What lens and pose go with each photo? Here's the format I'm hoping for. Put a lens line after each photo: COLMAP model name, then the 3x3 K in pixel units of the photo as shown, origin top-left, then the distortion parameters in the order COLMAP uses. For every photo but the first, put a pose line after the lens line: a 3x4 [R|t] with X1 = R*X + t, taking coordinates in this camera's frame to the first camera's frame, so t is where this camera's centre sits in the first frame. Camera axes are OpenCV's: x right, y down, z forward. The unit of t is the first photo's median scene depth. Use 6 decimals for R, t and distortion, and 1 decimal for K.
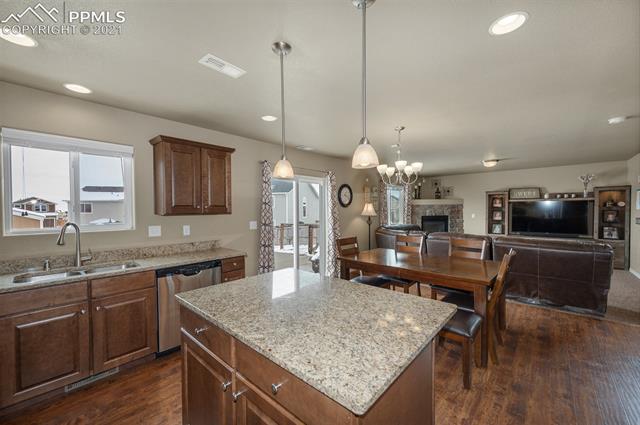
lens RADIAL K [[257.2, 0, 319.8], [0, 257.2, 210.9], [0, 0, 1]] dist [-0.002704, -0.001013]
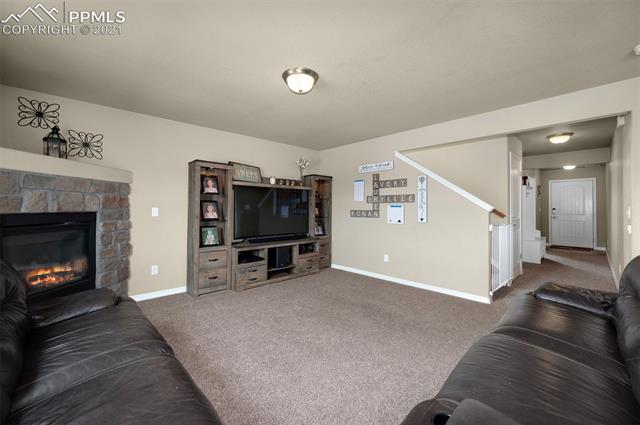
lens RADIAL K [[257.2, 0, 323.0], [0, 257.2, 206.7], [0, 0, 1]] dist [-0.002704, -0.001013]
pose [[0.095021, 0.013198, 0.995388, 0.204367], [0.009069, 0.999859, -0.014123, 0.020009], [-0.995434, 0.010369, 0.094888, 0.733577]]
